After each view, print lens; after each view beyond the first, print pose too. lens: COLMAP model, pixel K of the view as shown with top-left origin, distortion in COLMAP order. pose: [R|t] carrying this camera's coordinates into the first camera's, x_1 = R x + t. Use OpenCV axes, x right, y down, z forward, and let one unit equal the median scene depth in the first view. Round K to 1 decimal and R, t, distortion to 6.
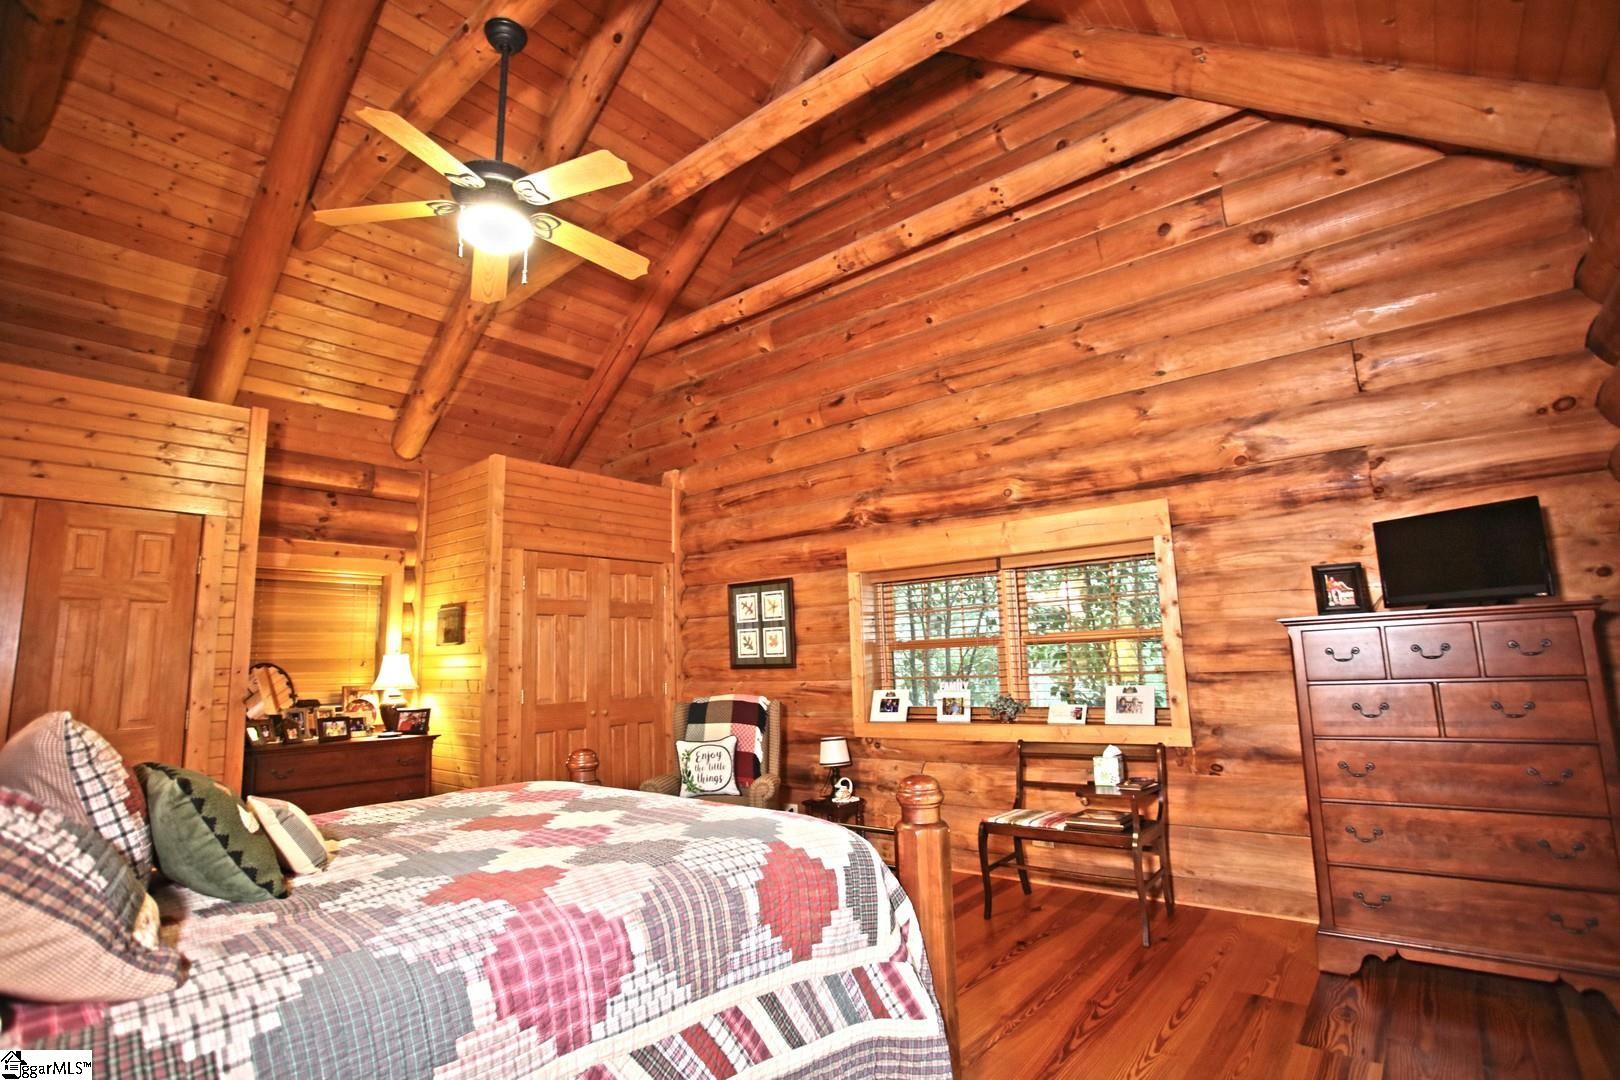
lens RADIAL K [[785.2, 0, 808.7], [0, 785.2, 540.4], [0, 0, 1]] dist [-0.047270, 0.001837]
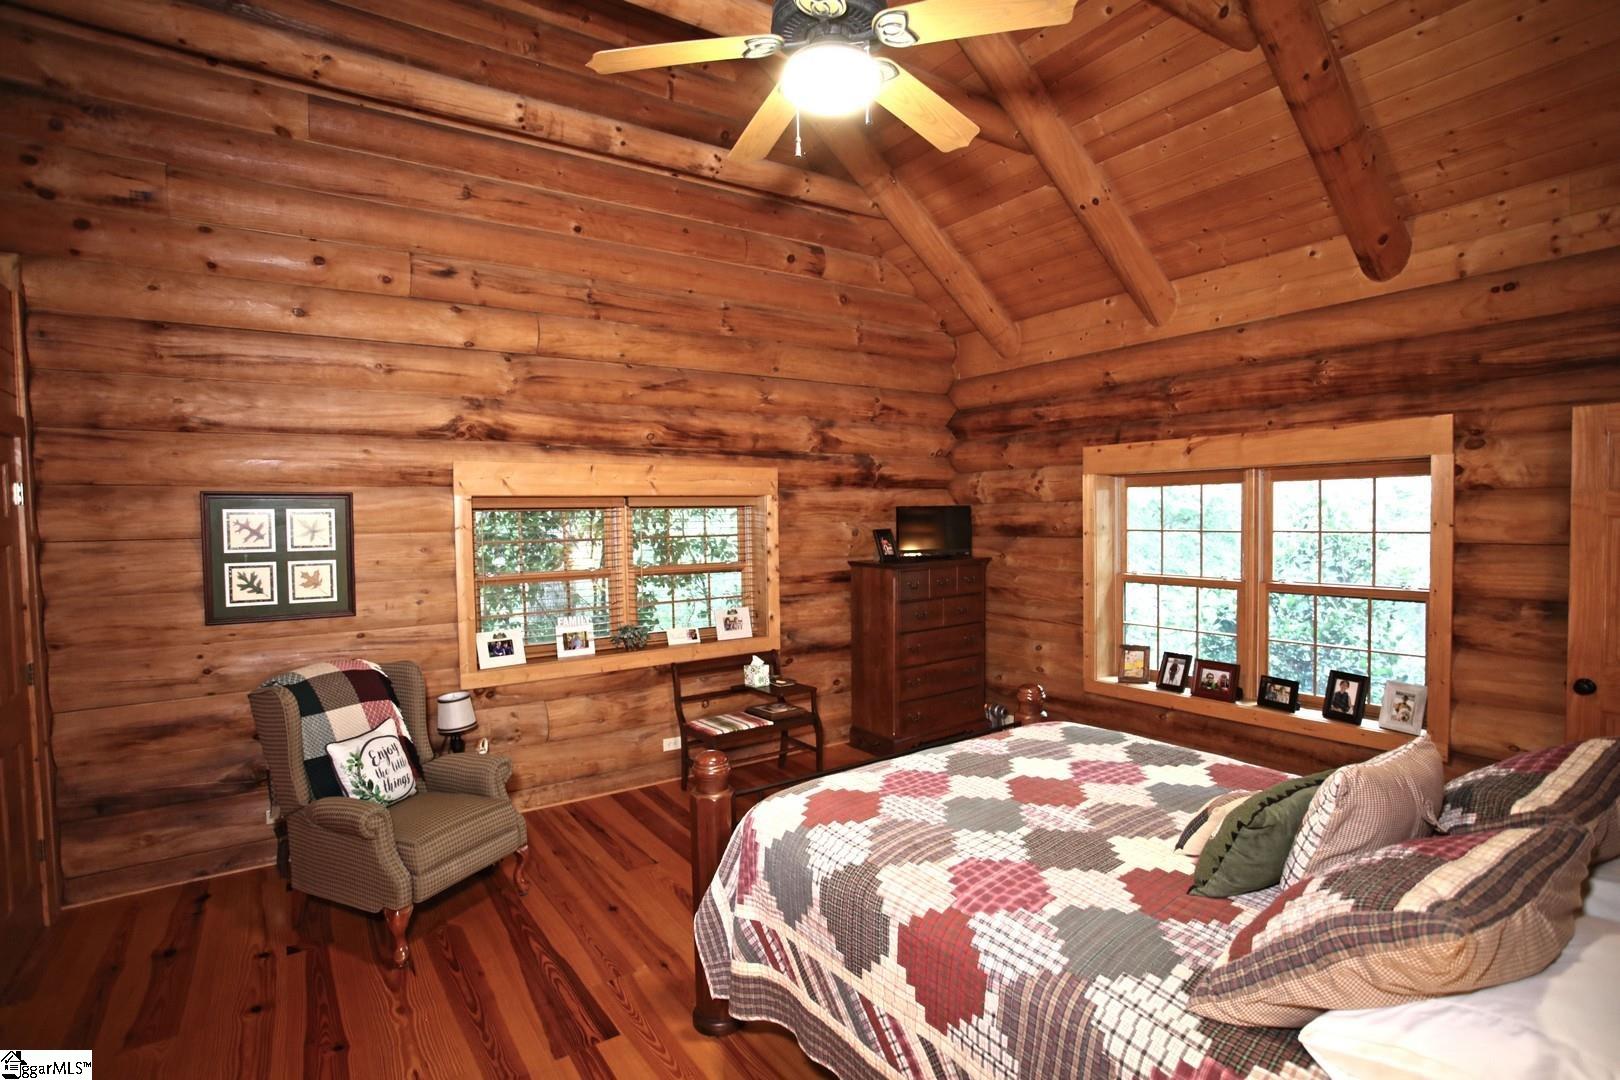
lens RADIAL K [[785.2, 0, 810.7], [0, 785.2, 534.5], [0, 0, 1]] dist [-0.047270, 0.001837]
pose [[0.288593, -0.000741, 0.957452, -0.644846], [-0.143279, 0.988706, 0.043952, -0.006715], [-0.946671, -0.149867, 0.285227, 0.434690]]
